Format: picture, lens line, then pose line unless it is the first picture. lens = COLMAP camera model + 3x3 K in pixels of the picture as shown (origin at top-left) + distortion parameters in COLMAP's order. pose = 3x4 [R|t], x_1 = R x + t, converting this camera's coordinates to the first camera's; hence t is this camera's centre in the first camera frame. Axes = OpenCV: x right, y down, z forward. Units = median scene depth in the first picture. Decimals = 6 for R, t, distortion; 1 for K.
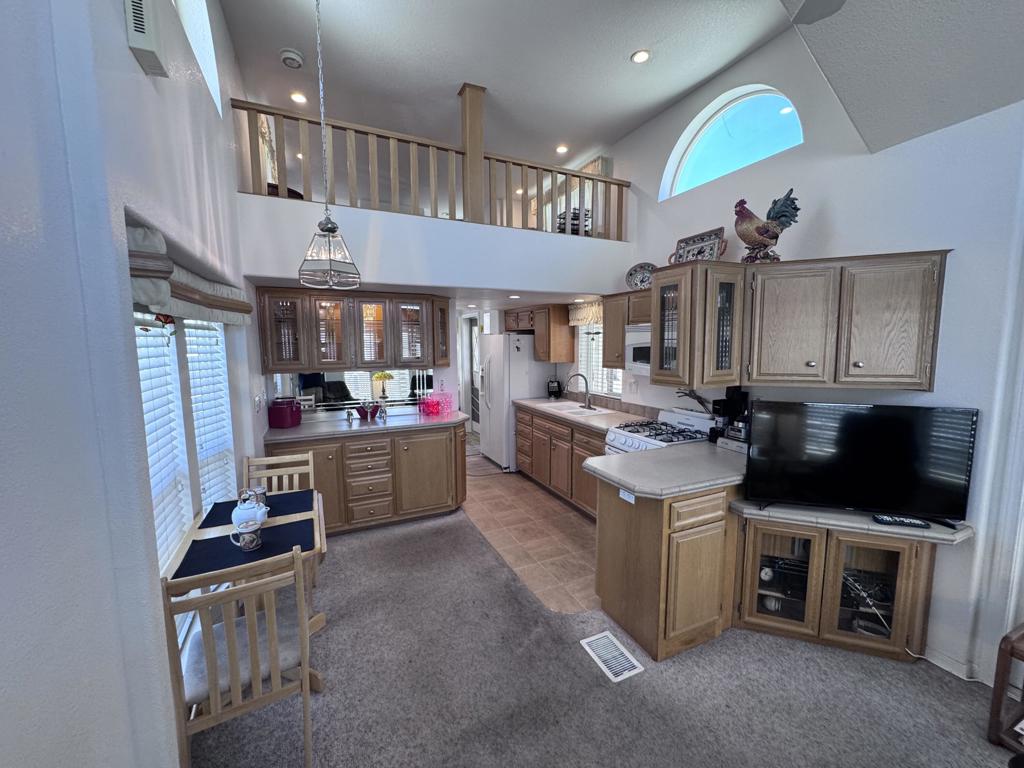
lens RADIAL K [[410.0, 0, 512.6], [0, 410.0, 383.2], [0, 0, 1]] dist [-0.002359, 0.000034]
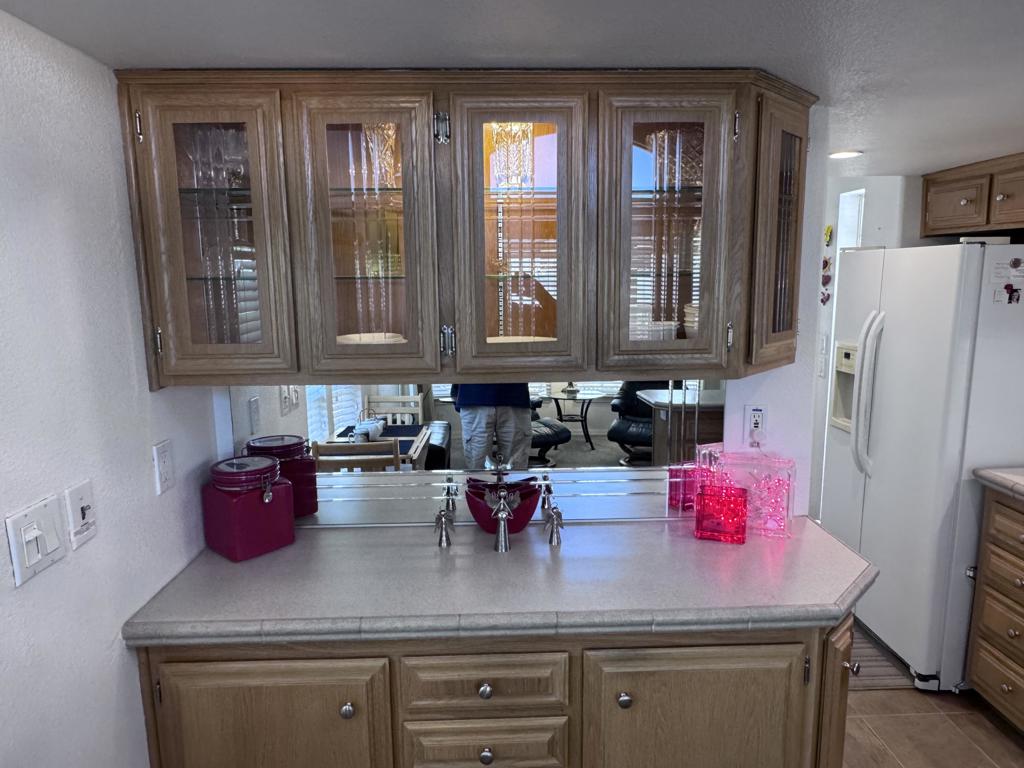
lens RADIAL K [[657.1, 0, 512.0], [0, 657.1, 384.0], [0, 0, 1]] dist [0.003055, 0.001394]
pose [[0.919776, 0.057548, -0.388201, -0.192035], [-0.032458, 0.996956, 0.070888, -0.063592], [0.391099, -0.052601, 0.918844, 0.656982]]
